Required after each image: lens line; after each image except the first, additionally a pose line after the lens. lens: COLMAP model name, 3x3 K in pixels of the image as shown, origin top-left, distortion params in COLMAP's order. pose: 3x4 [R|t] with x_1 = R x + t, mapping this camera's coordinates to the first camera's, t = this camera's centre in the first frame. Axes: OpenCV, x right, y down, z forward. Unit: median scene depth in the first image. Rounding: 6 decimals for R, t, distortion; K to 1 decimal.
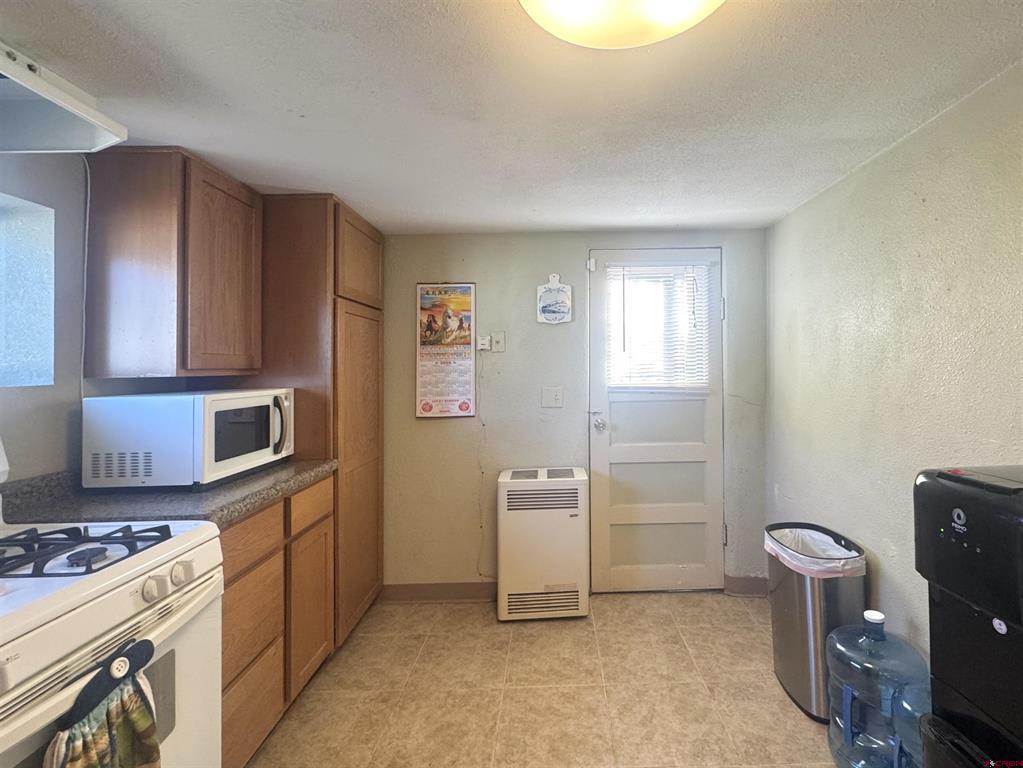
lens RADIAL K [[468.1, 0, 559.9], [0, 468.1, 364.6], [0, 0, 1]] dist [-0.001464, 0.000738]
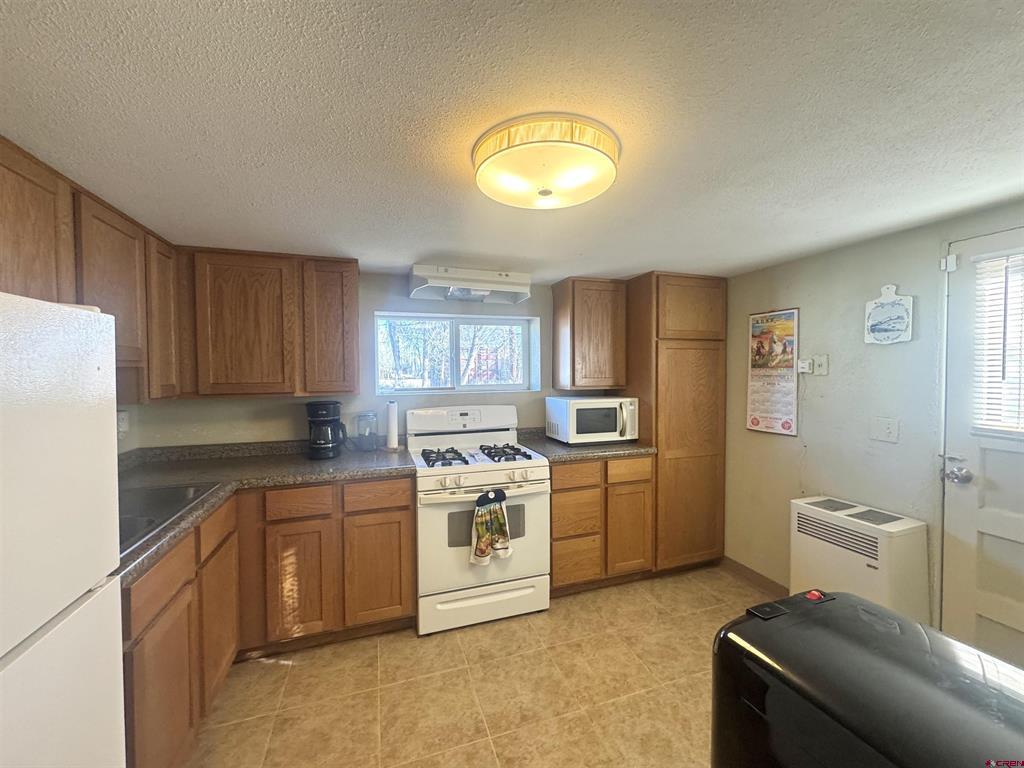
lens RADIAL K [[408.9, 0, 514.4], [0, 408.9, 388.8], [0, 0, 1]] dist [-0.002252, -0.000807]
pose [[0.310857, 0.057419, -0.948721, 0.486586], [0.002559, 0.998119, 0.061247, -0.053512], [0.950453, -0.021467, 0.310125, 0.124753]]
